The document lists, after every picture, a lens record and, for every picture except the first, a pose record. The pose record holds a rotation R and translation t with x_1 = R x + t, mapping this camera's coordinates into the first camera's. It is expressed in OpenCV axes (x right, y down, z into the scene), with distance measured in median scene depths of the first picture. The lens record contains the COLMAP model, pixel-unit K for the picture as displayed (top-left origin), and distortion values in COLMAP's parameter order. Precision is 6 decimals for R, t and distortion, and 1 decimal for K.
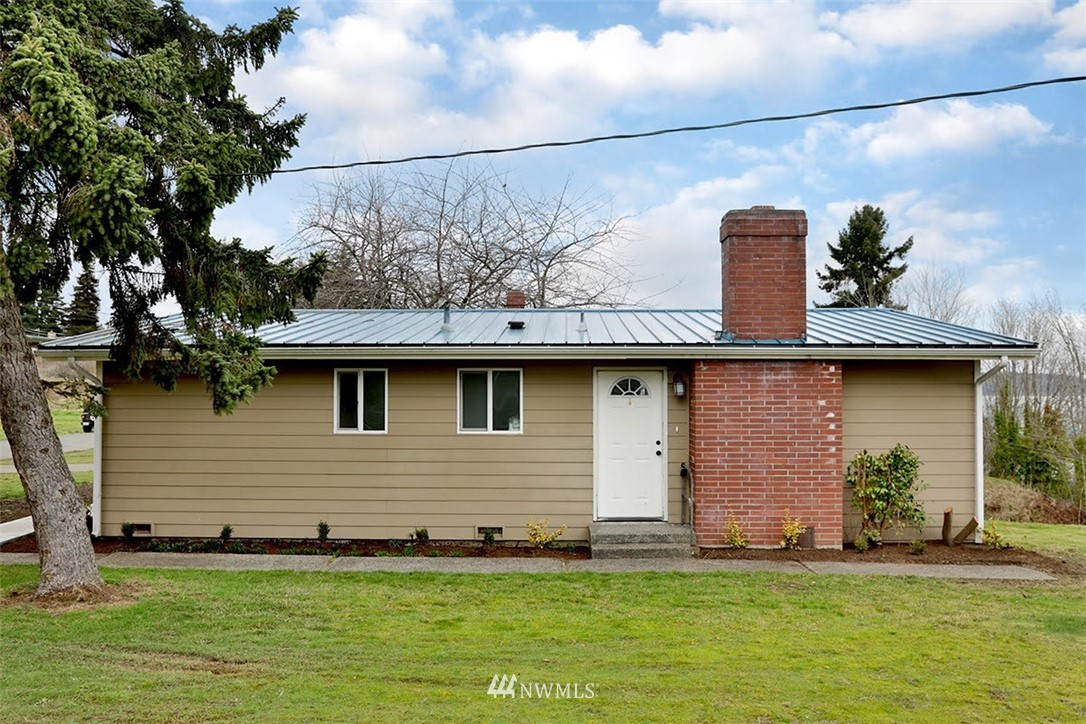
lens RADIAL K [[896.9, 0, 543.0], [0, 896.9, 362.0], [0, 0, 1]] dist [-0.051228, 0.001472]
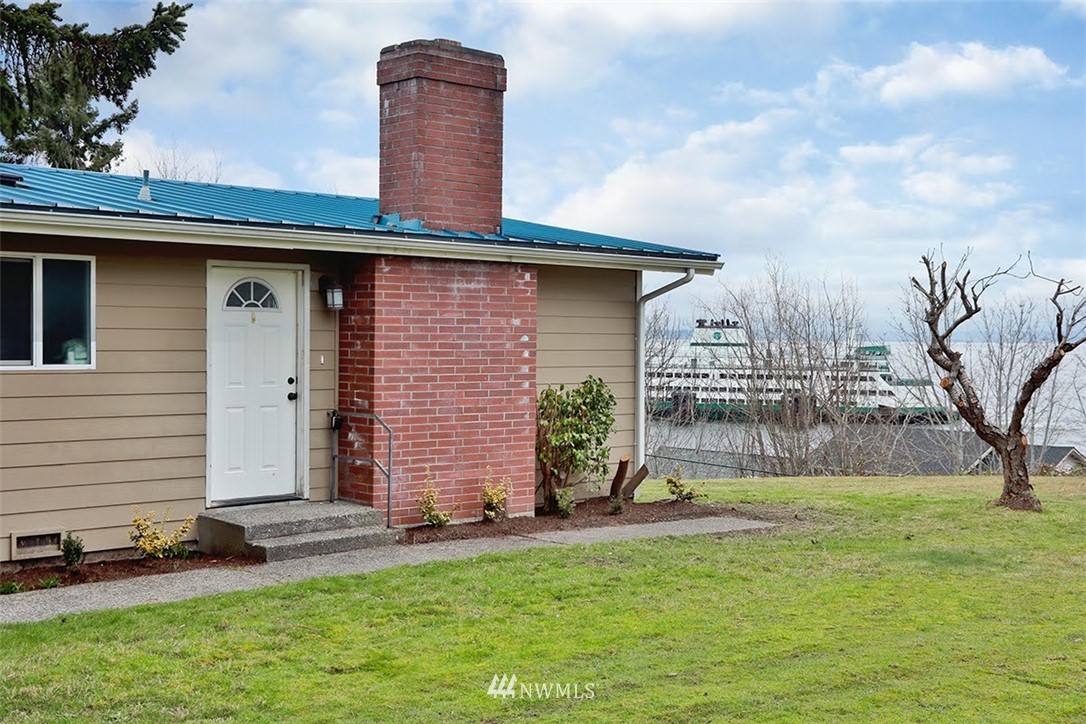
lens RADIAL K [[1330.4, 0, 543.0], [0, 1330.4, 362.0], [0, 0, 1]] dist [0.032359, 0.012859]
pose [[0.724081, -0.007069, 0.689679, -0.432224], [-0.031657, 0.998553, 0.043471, 0.029958], [-0.688988, -0.053309, 0.722810, 0.182836]]
